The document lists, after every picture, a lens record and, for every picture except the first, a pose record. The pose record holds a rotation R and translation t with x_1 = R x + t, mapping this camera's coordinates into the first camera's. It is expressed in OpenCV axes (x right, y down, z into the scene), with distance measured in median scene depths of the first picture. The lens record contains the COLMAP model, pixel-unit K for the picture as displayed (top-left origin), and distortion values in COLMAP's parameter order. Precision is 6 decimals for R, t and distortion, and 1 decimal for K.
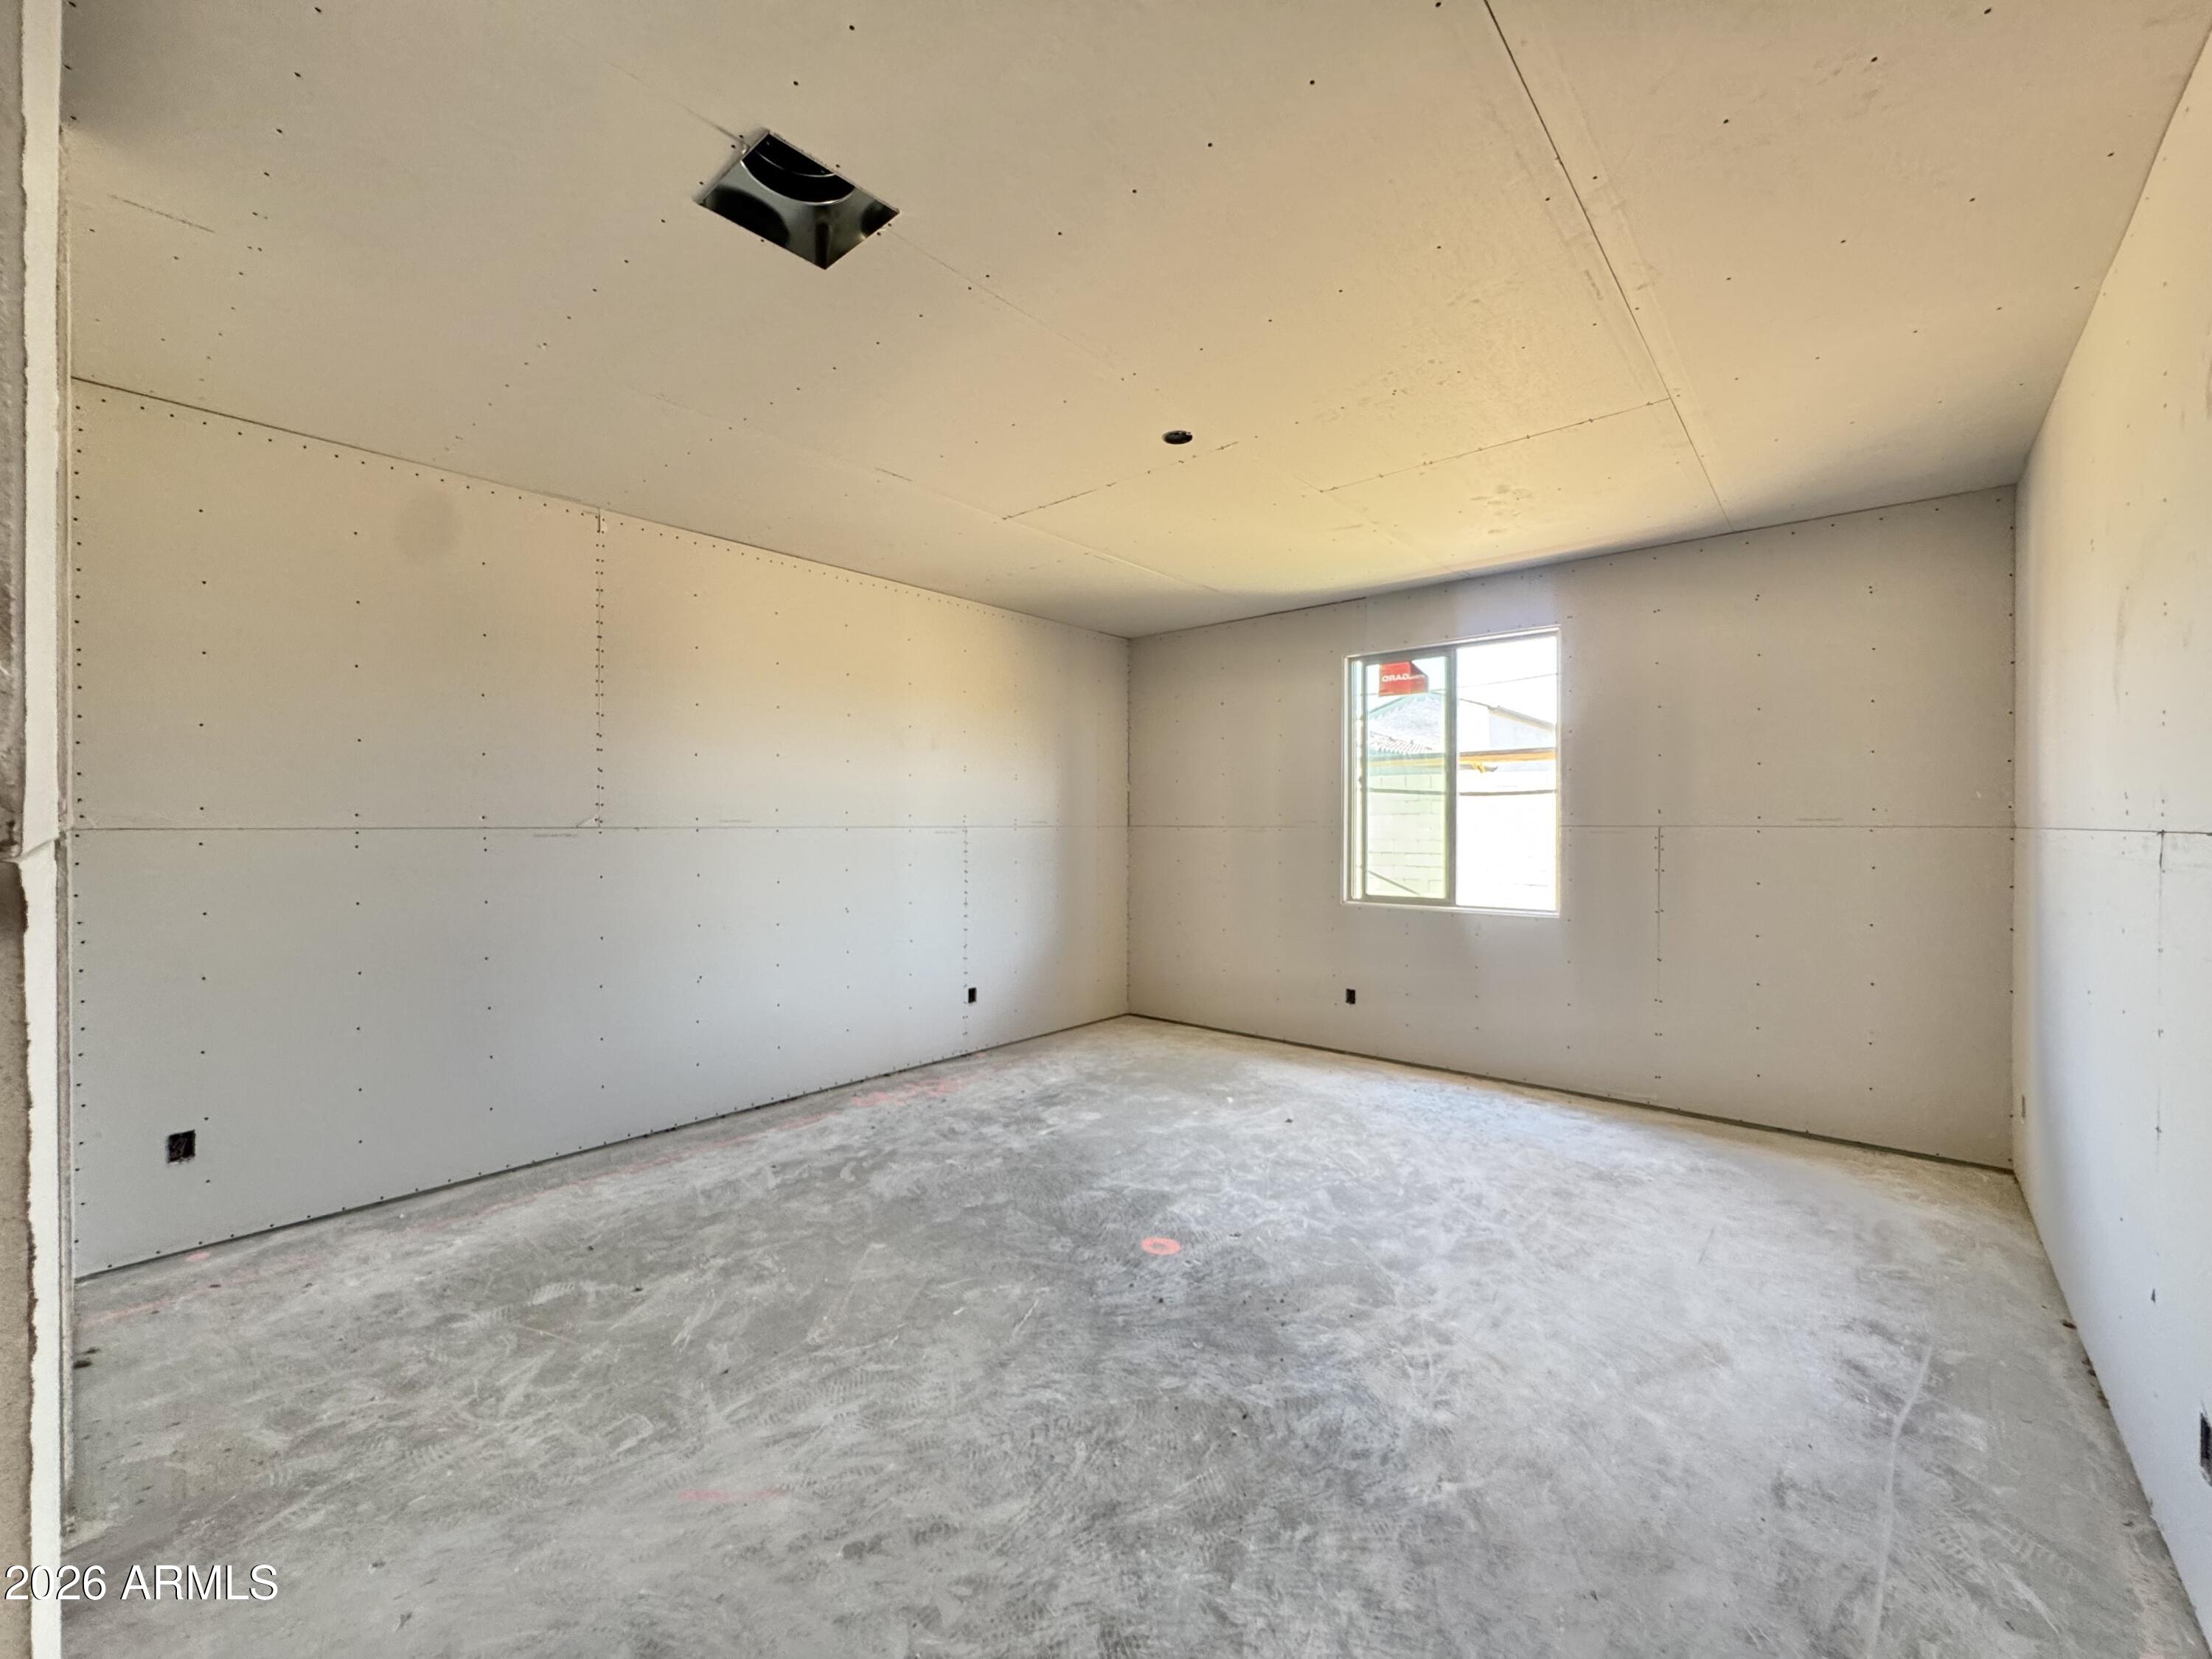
lens RADIAL K [[890.6, 0, 1104.0], [0, 890.6, 826.2], [0, 0, 1]] dist [-0.001960, -0.000244]
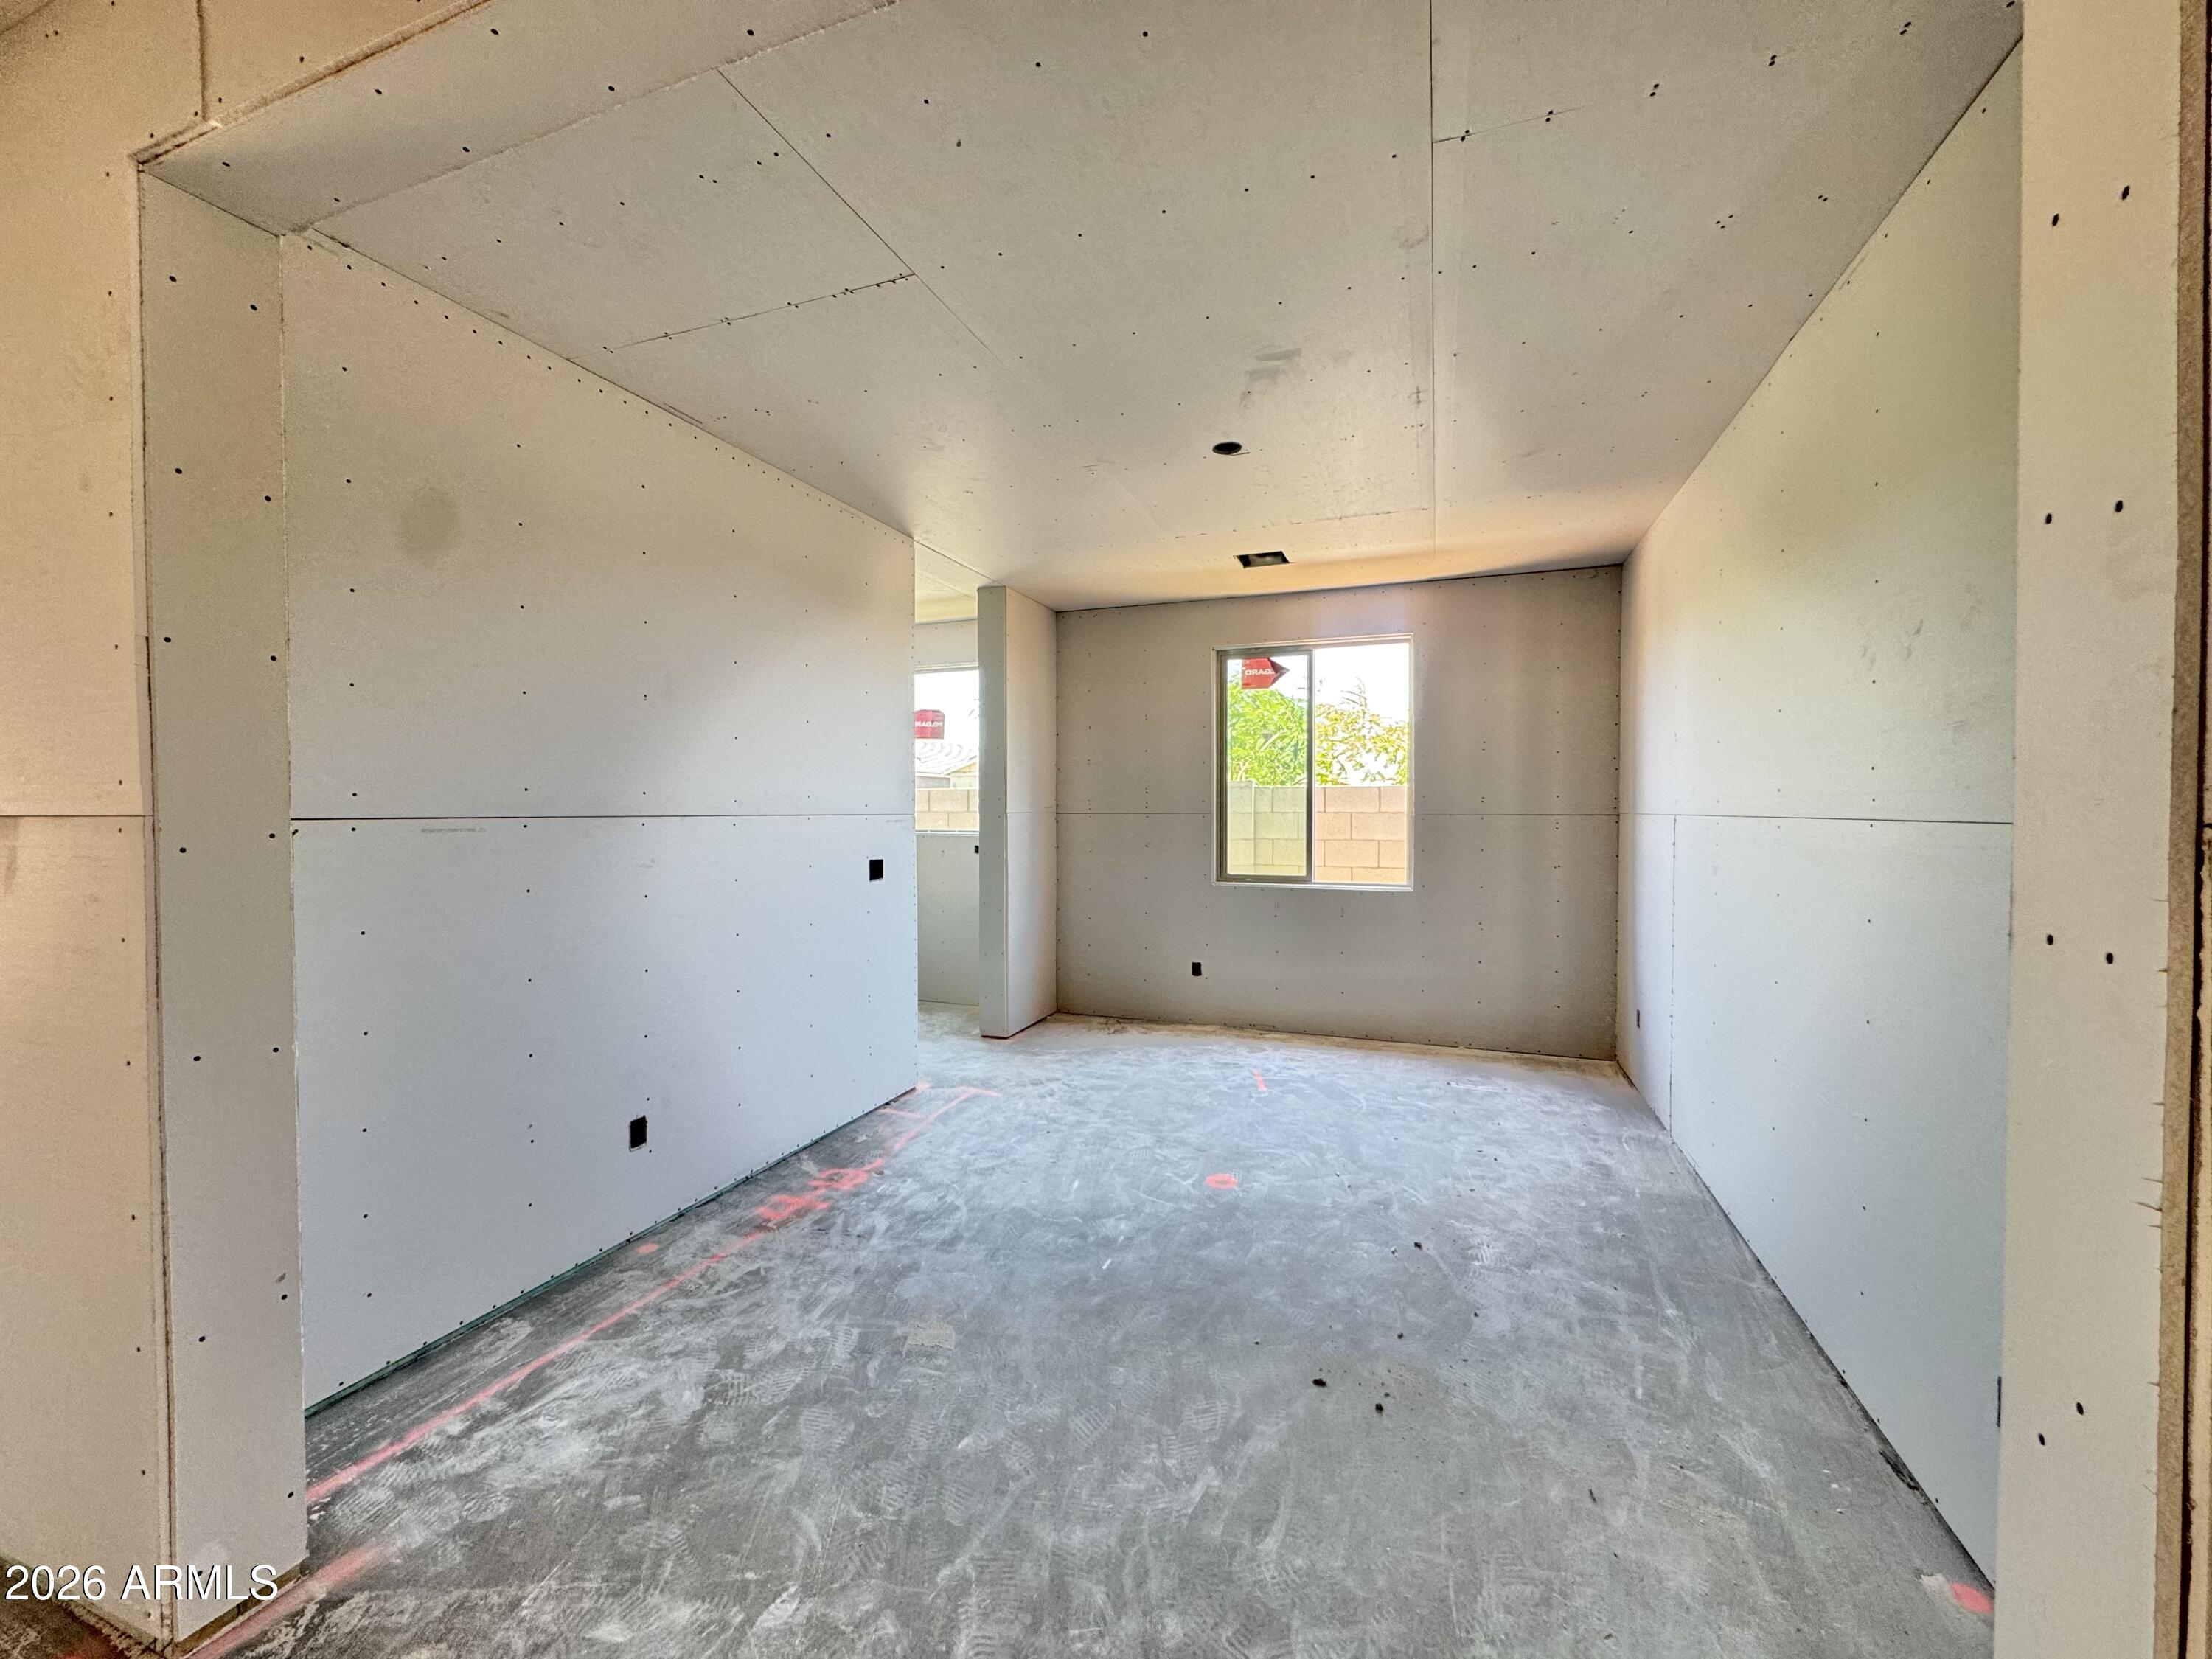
lens RADIAL K [[890.6, 0, 1104.0], [0, 890.6, 826.2], [0, 0, 1]] dist [-0.001960, -0.000244]
pose [[0.944085, 0.011495, 0.329501, -0.212818], [-0.017552, 0.999727, 0.015413, 0.006726], [-0.329234, -0.020335, 0.944029, 0.041772]]
